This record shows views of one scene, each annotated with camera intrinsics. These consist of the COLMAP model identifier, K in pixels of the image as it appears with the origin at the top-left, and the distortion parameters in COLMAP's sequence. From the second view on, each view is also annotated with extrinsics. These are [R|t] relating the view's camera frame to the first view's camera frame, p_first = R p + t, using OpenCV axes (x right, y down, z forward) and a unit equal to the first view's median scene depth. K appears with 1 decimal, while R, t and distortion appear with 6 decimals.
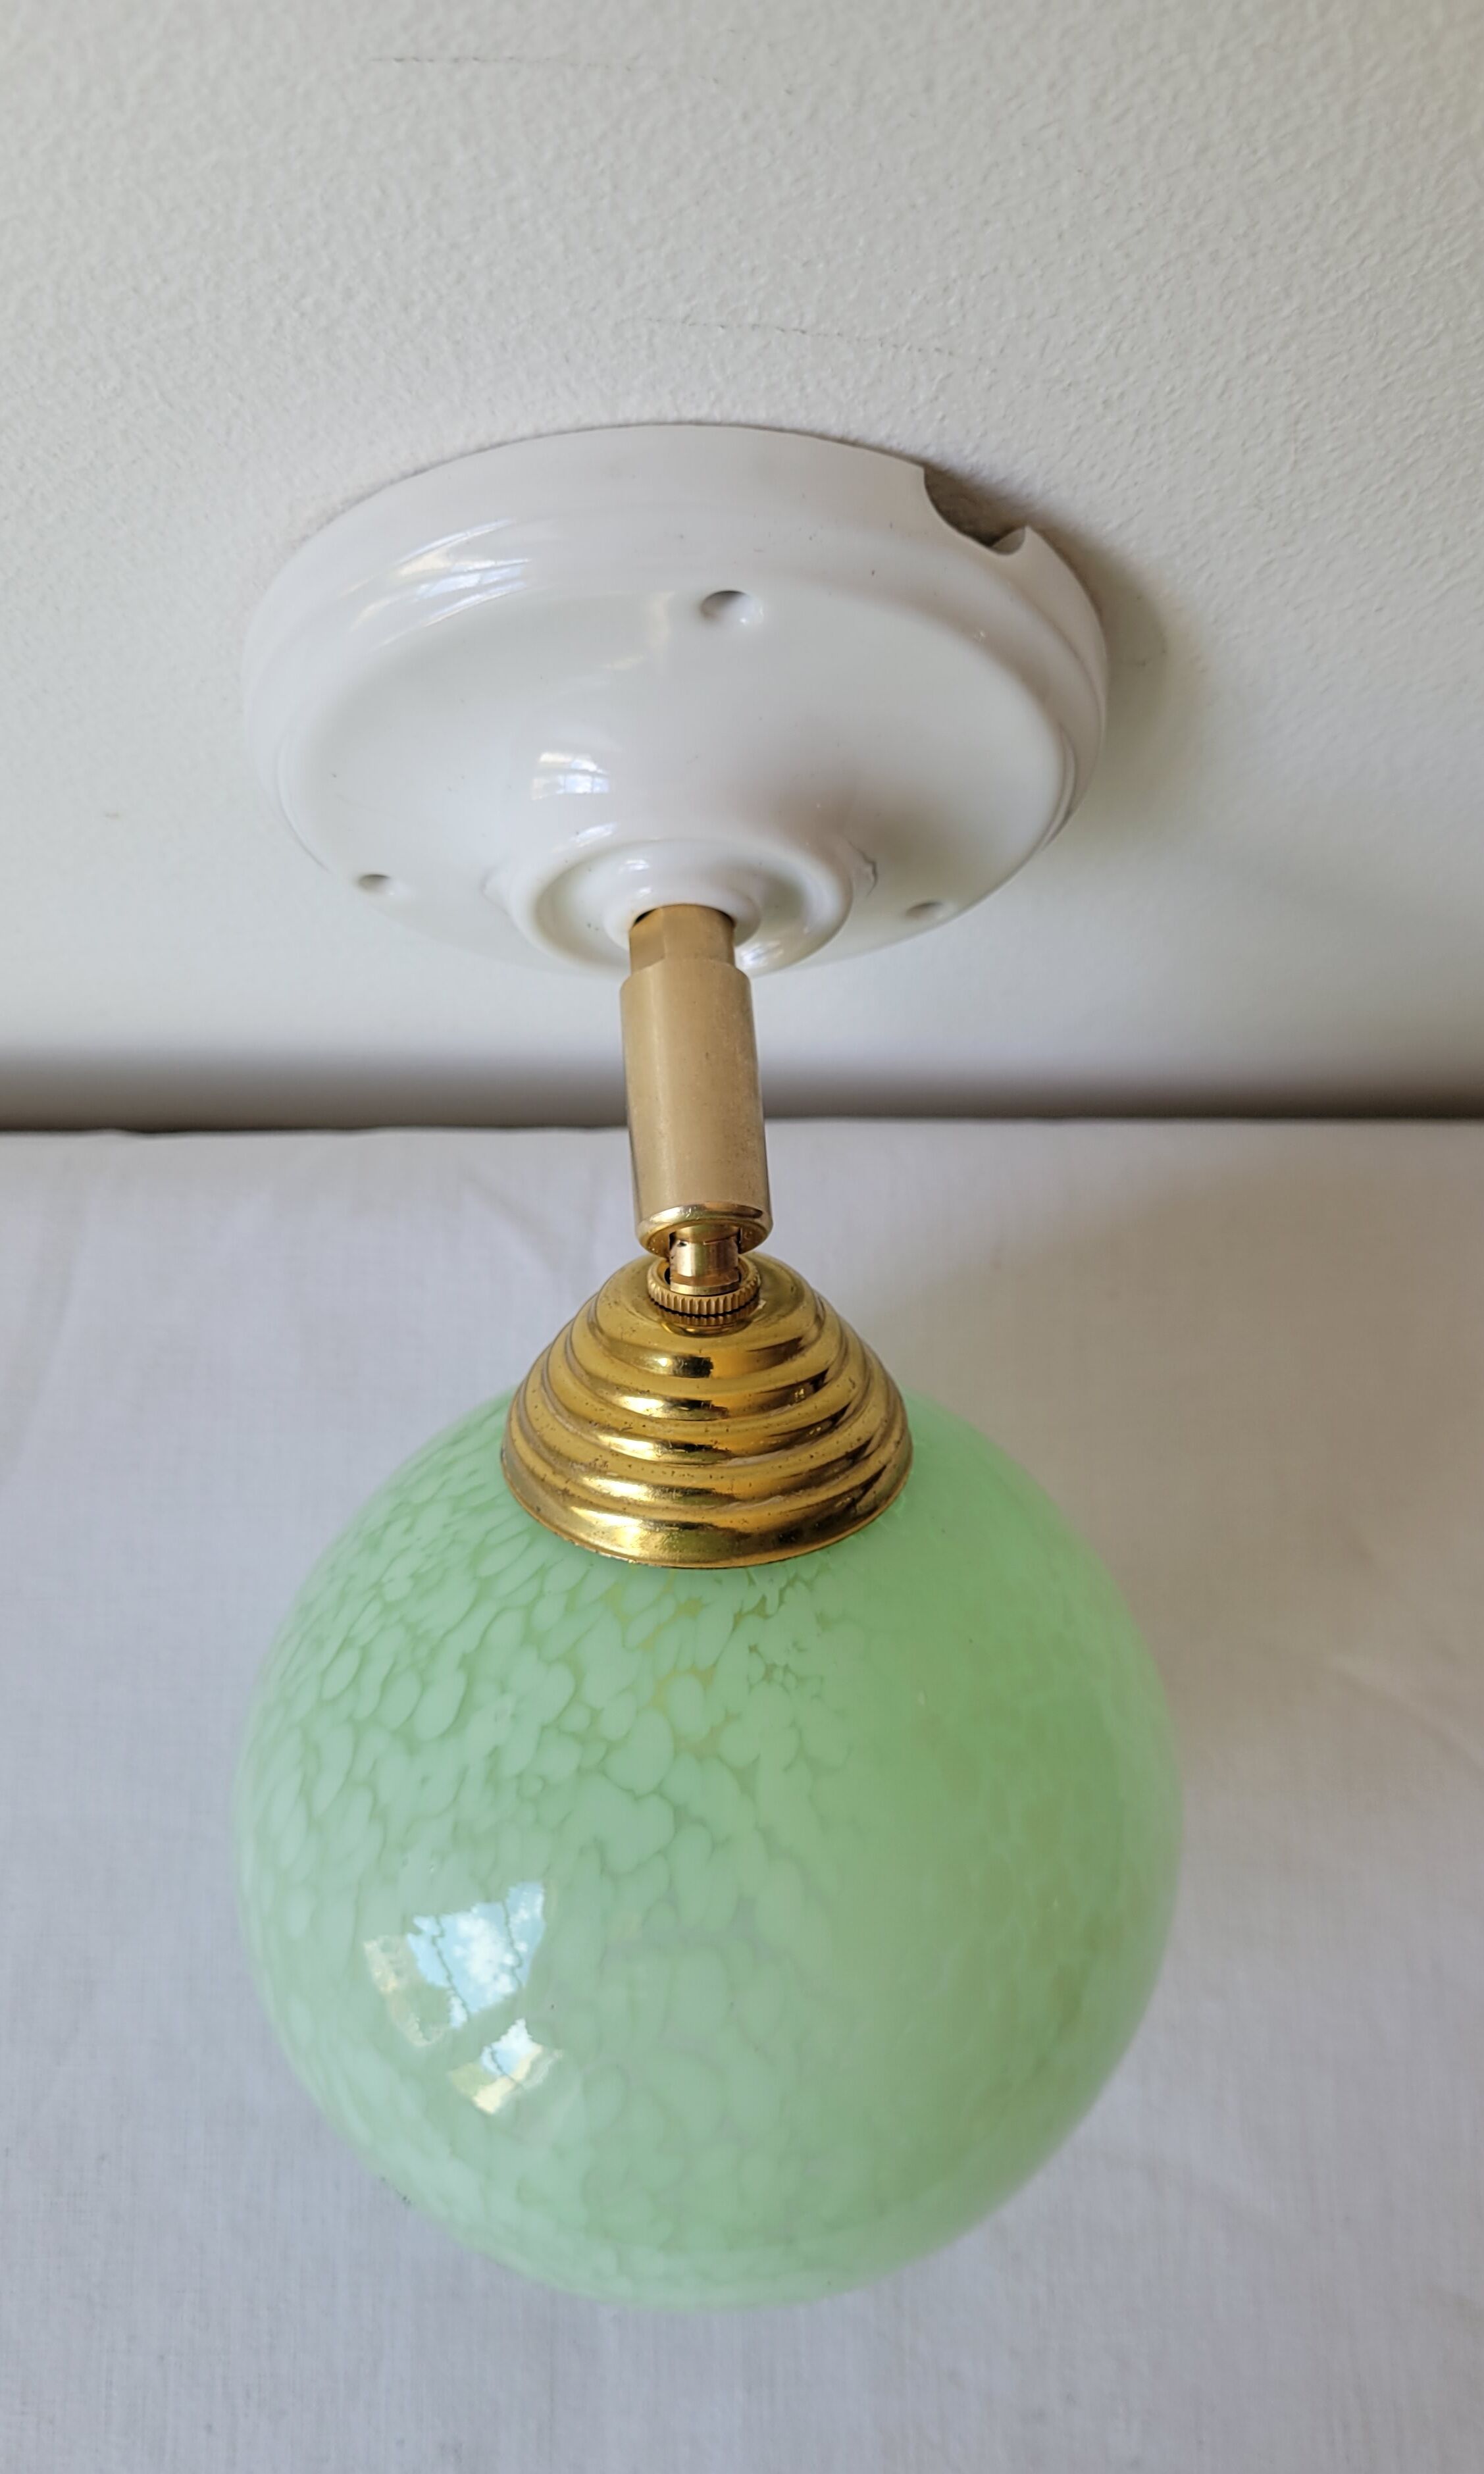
lens RADIAL K [[2073.3, 0, 773.0], [0, 2073.3, 1310.4], [0, 0, 1]] dist [-0.000334, -0.002878]
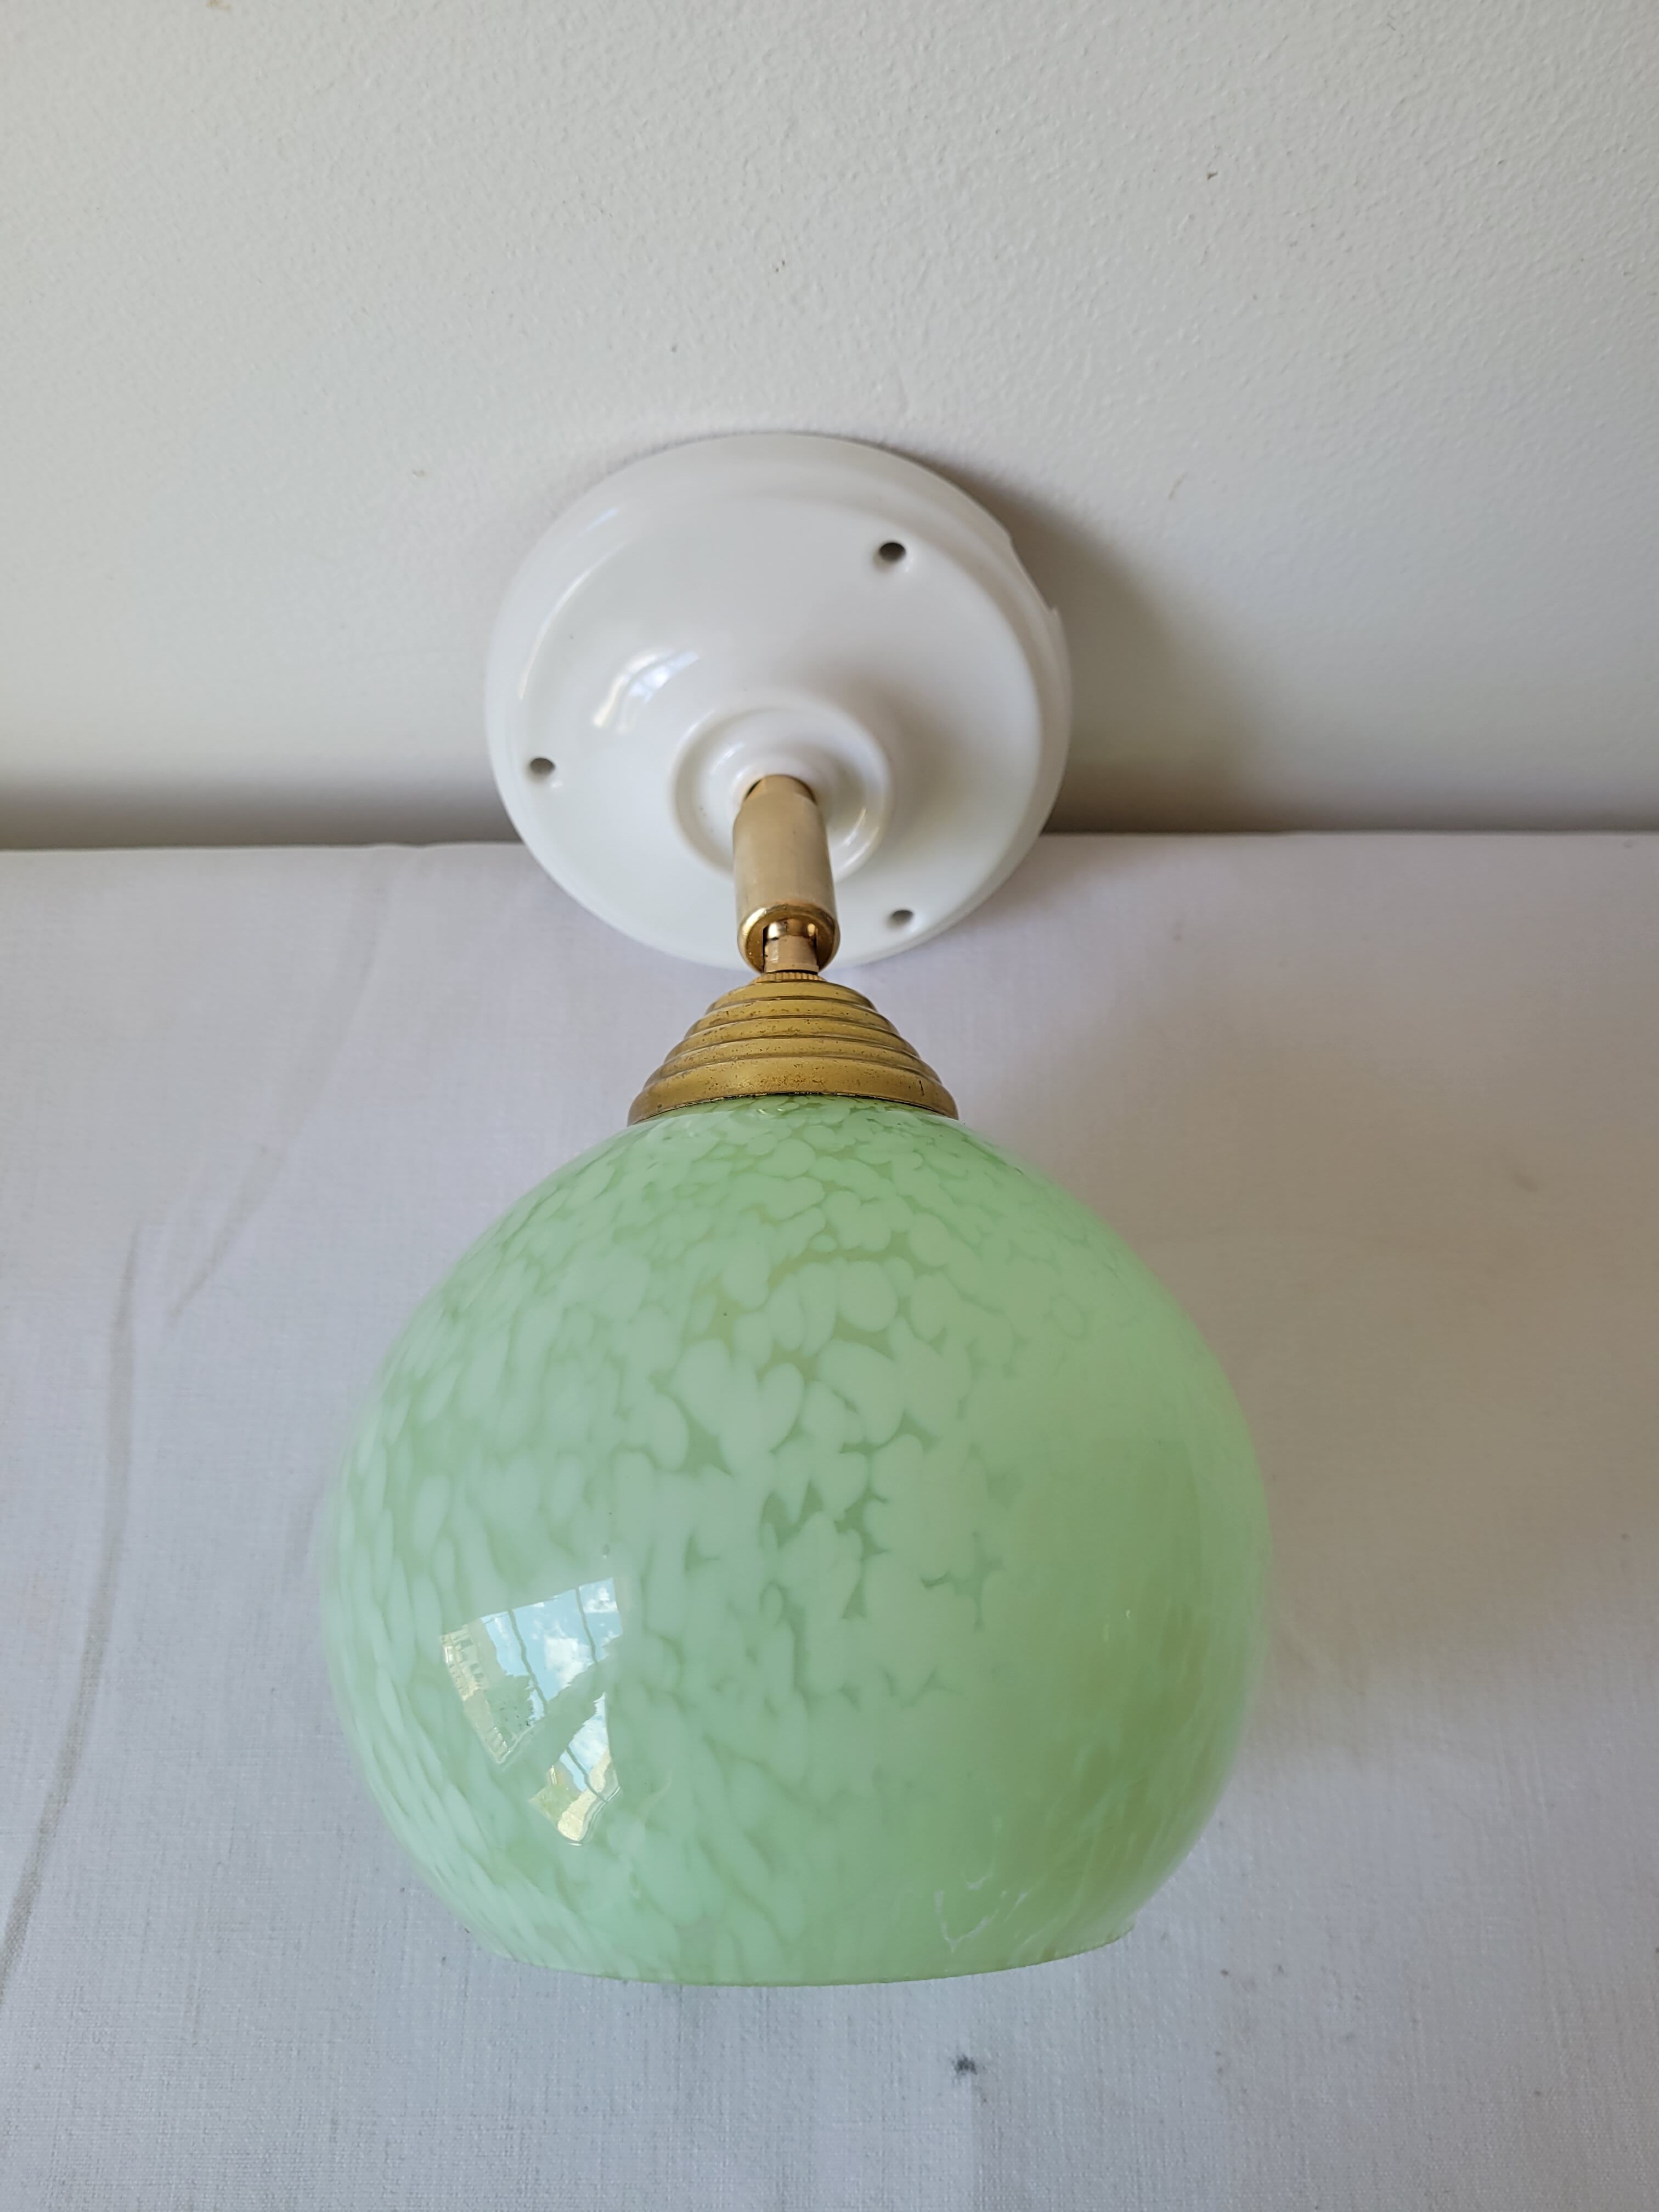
lens RADIAL K [[1727.0, 0, 864.6], [0, 1727.0, 1097.2], [0, 0, 1]] dist [0.017370, -0.029202]
pose [[0.997309, -0.006743, -0.072999, 0.009144], [-0.004934, 0.987328, -0.158614, 0.380452], [0.073144, 0.158547, 0.984638, 0.133755]]
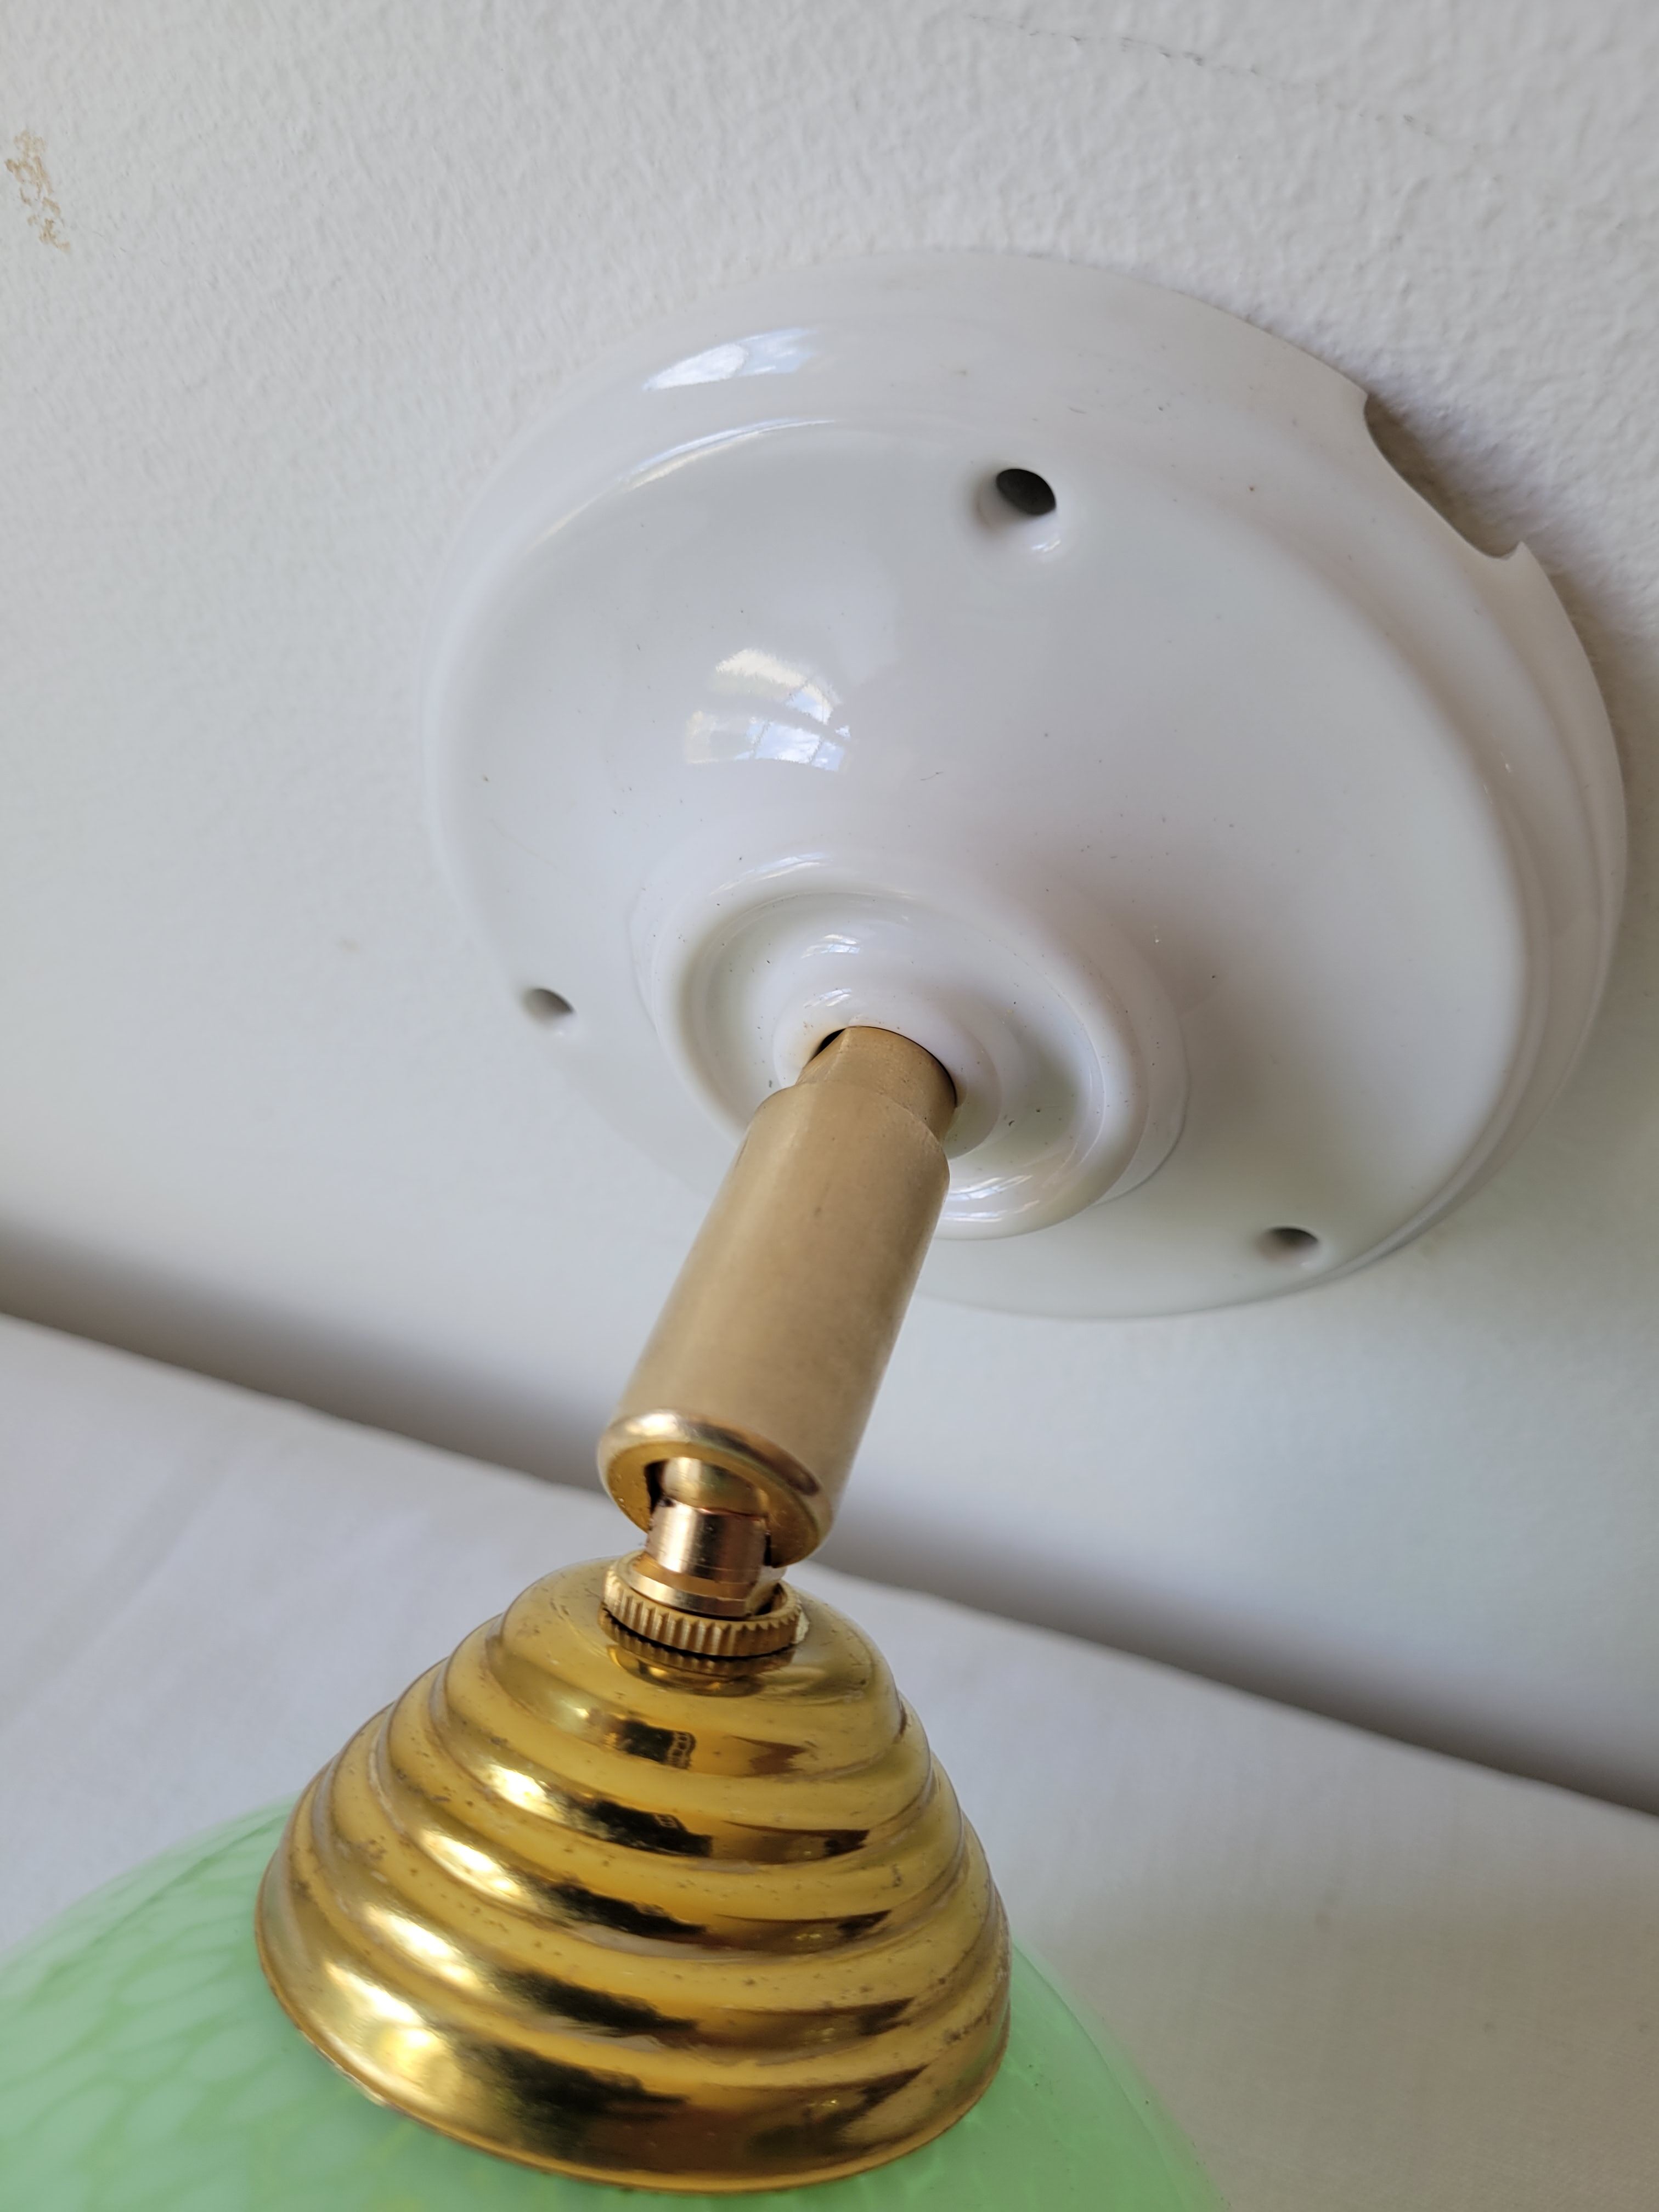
lens RADIAL K [[1727.0, 0, 842.4], [0, 1727.0, 1059.4], [0, 0, 1]] dist [0.017370, -0.029202]
pose [[0.934963, 0.201123, -0.292223, 0.123462], [-0.316143, 0.846086, -0.429176, 0.058909], [0.160929, 0.493648, 0.854642, 0.629966]]
